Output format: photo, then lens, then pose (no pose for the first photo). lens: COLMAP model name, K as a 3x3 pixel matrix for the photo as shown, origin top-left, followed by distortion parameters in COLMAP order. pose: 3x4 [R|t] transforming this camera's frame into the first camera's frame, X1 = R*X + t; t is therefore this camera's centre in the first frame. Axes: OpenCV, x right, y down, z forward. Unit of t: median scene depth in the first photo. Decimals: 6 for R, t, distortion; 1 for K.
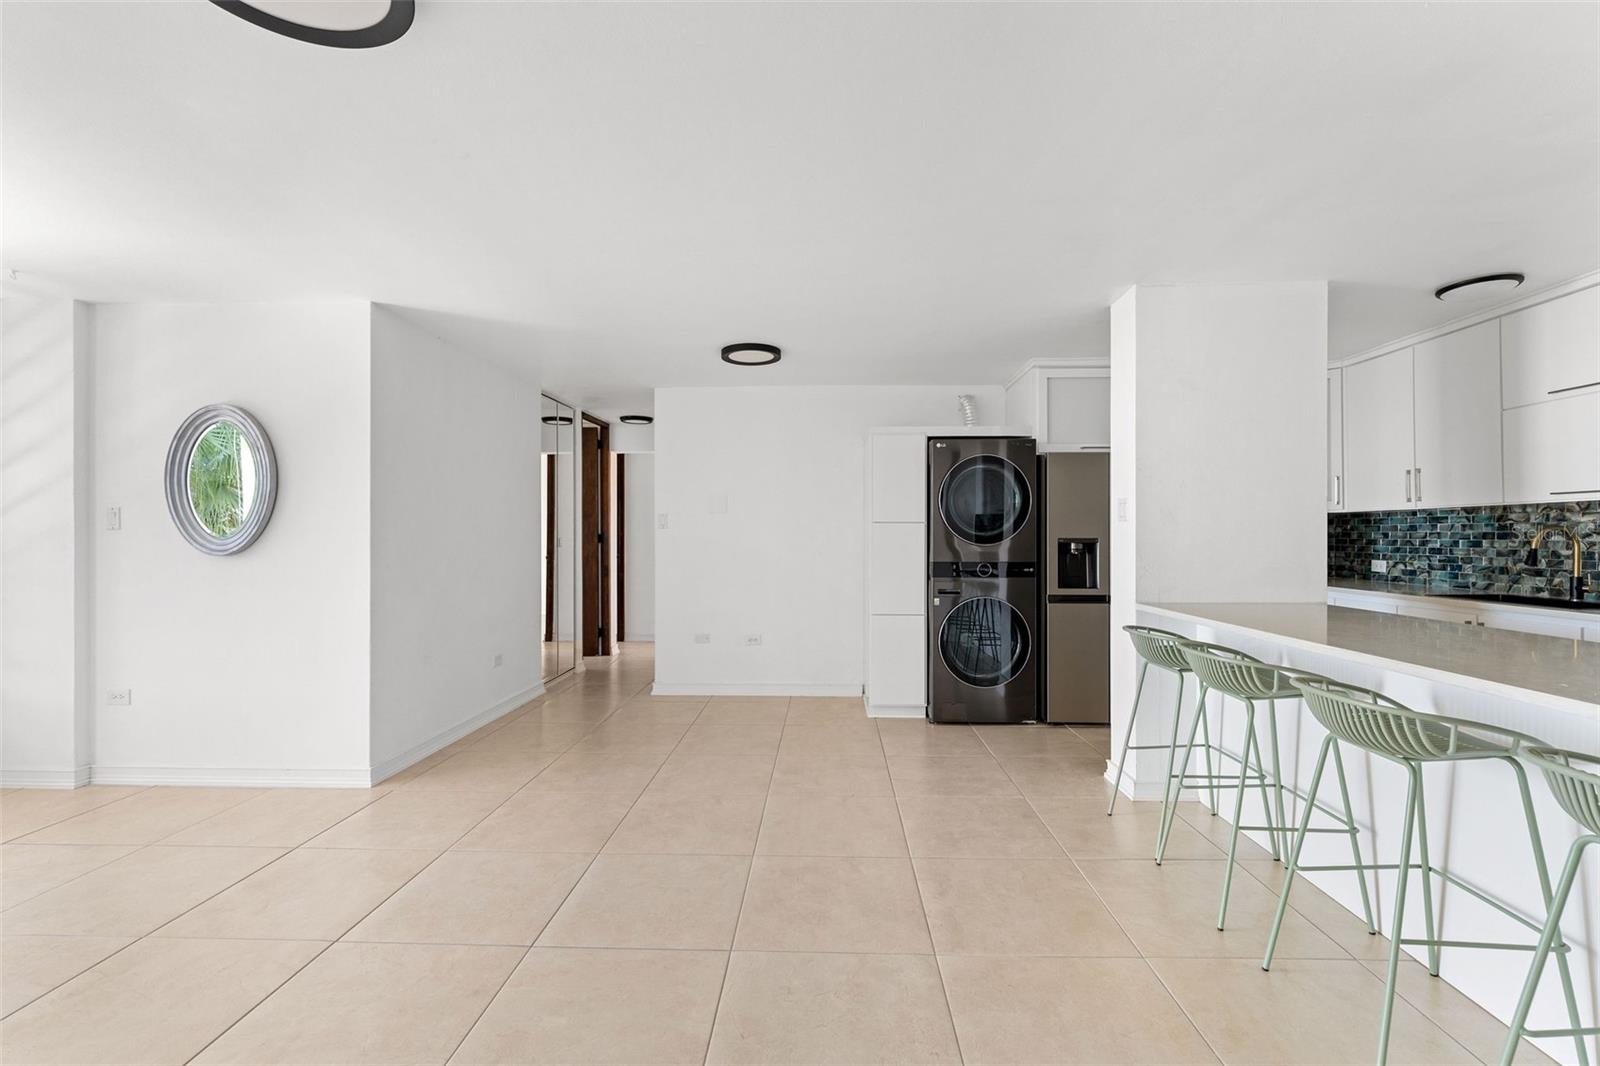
lens RADIAL K [[587.4, 0, 795.9], [0, 587.4, 535.9], [0, 0, 1]] dist [0.001378, 0.000073]
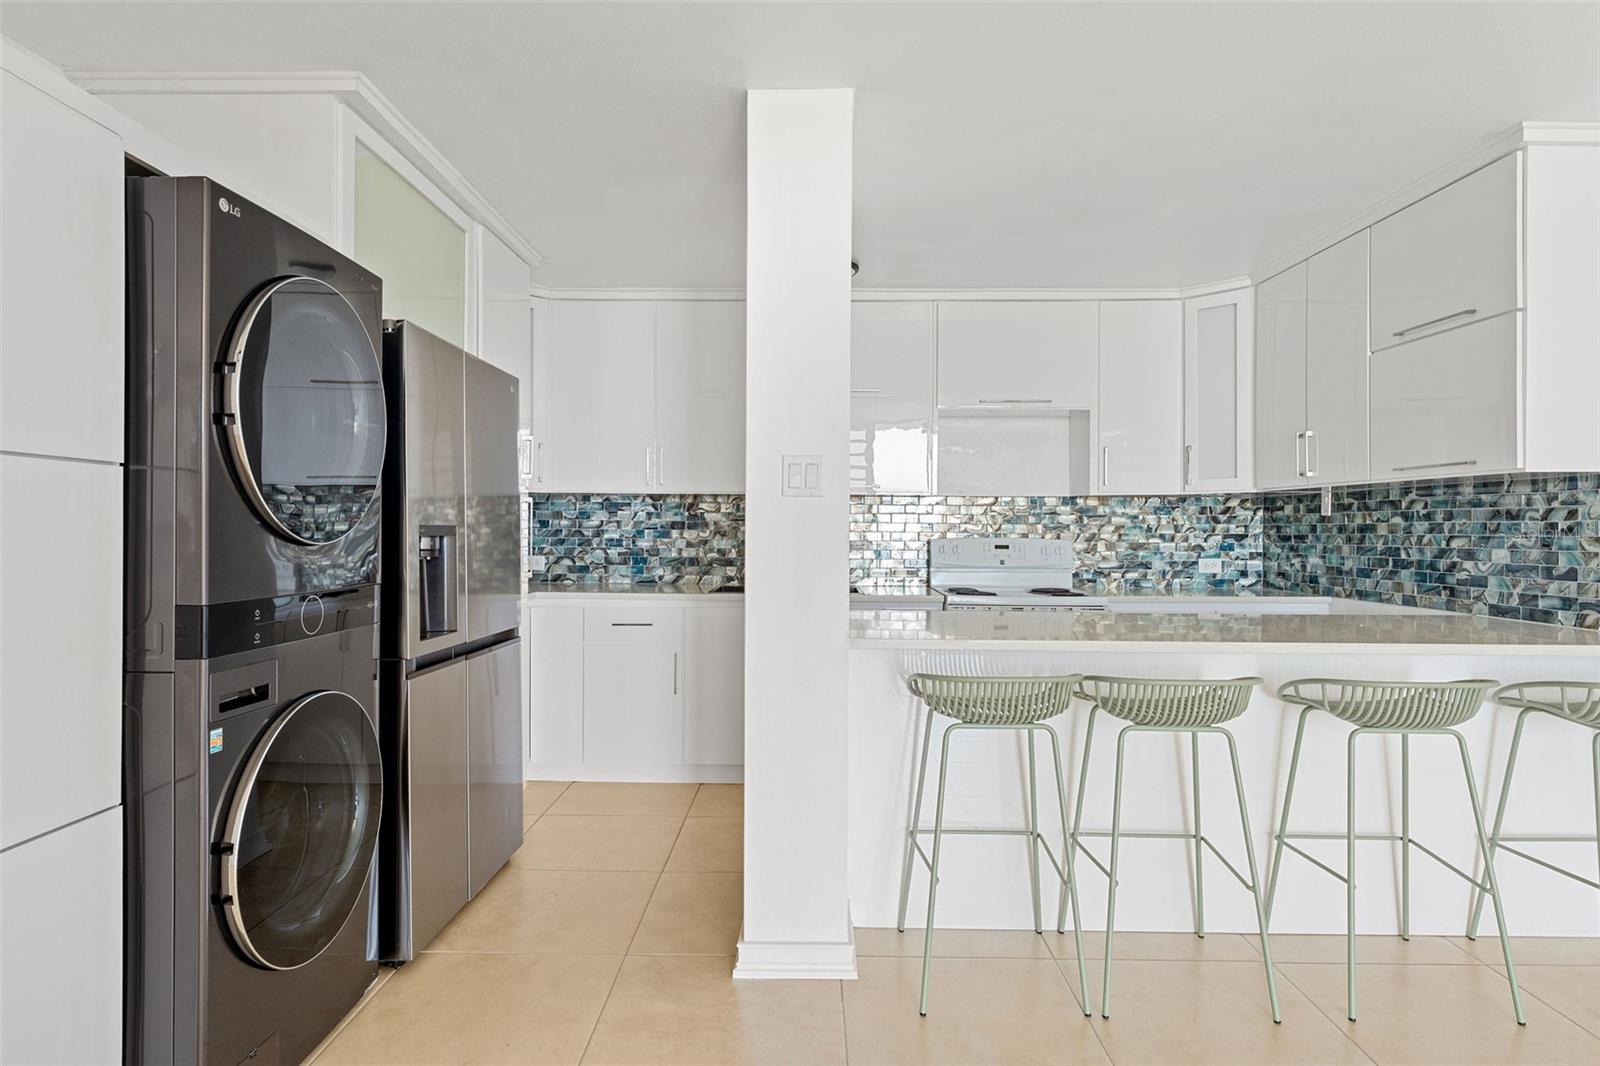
lens RADIAL K [[887.4, 0, 795.3], [0, 887.4, 540.3], [0, 0, 1]] dist [-0.005410, -0.001063]
pose [[-0.012786, -0.013374, 0.999829, -0.235133], [-0.007363, 0.999885, 0.013281, 0.003385], [-0.999891, -0.007192, -0.012883, 0.811530]]
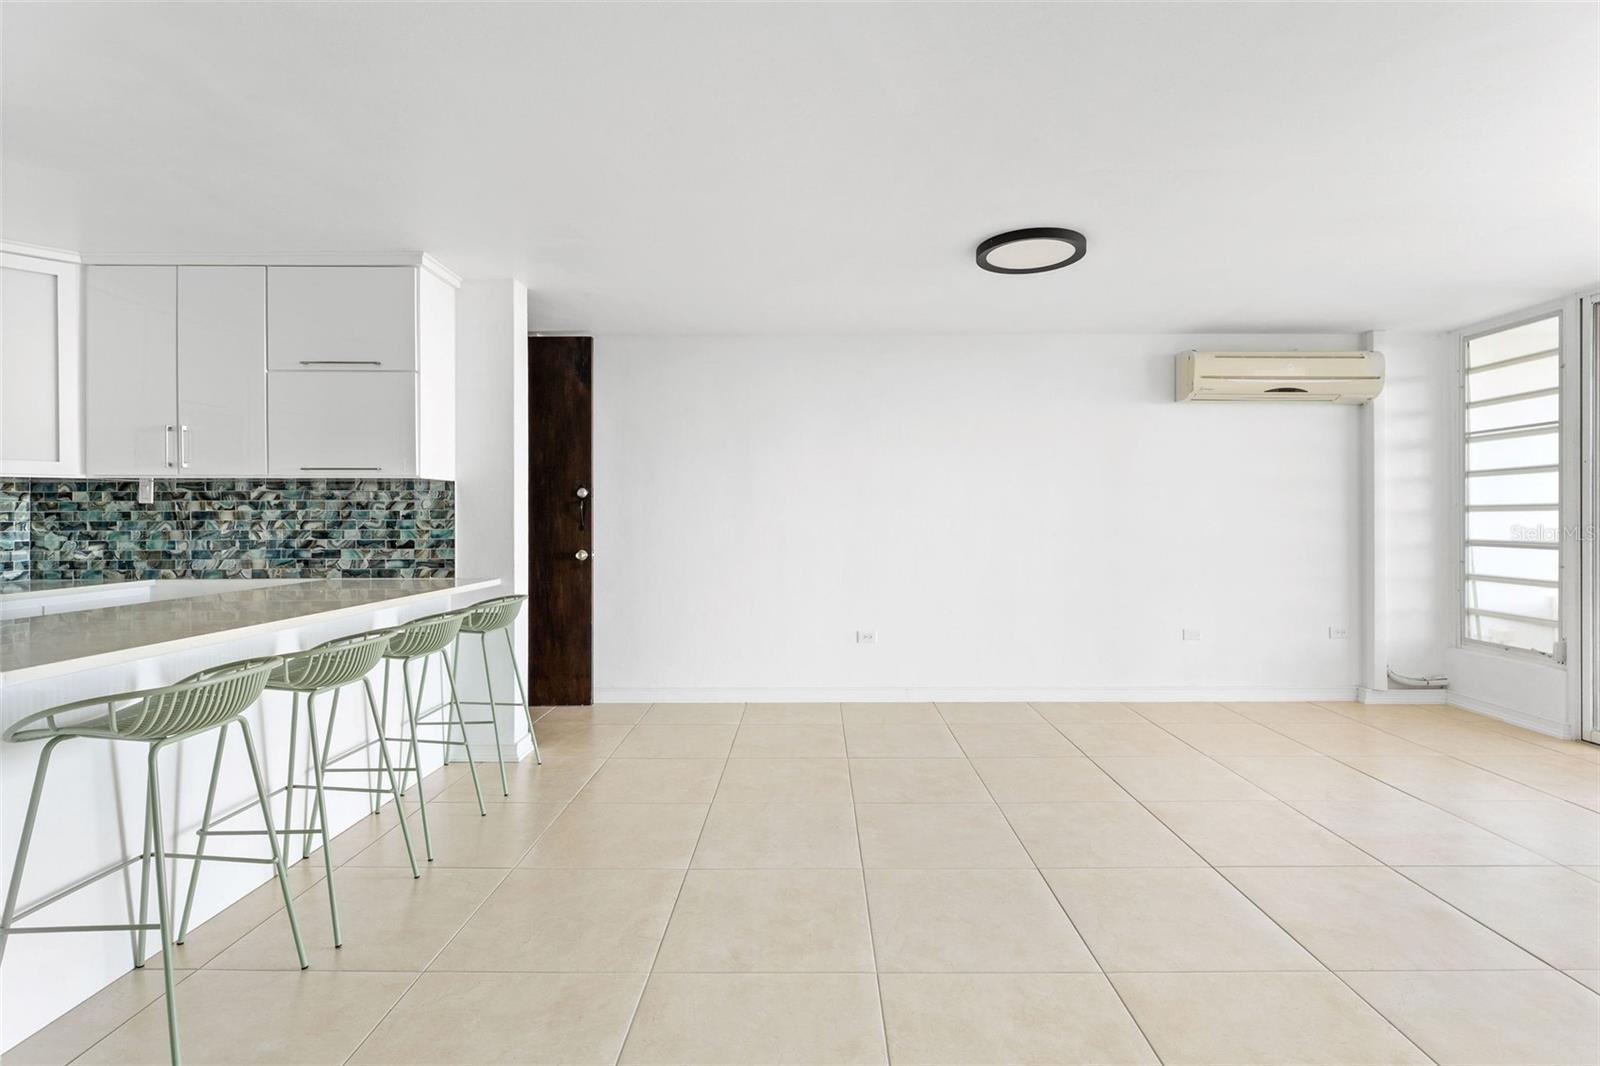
lens RADIAL K [[771.0, 0, 803.2], [0, 771.0, 518.9], [0, 0, 1]] dist [0.001427, 0.000008]
pose [[-0.999303, 0.002902, -0.037229, 0.028958], [0.003059, 0.999987, -0.004161, 0.009615], [0.037216, -0.004272, -0.999298, 1.184043]]
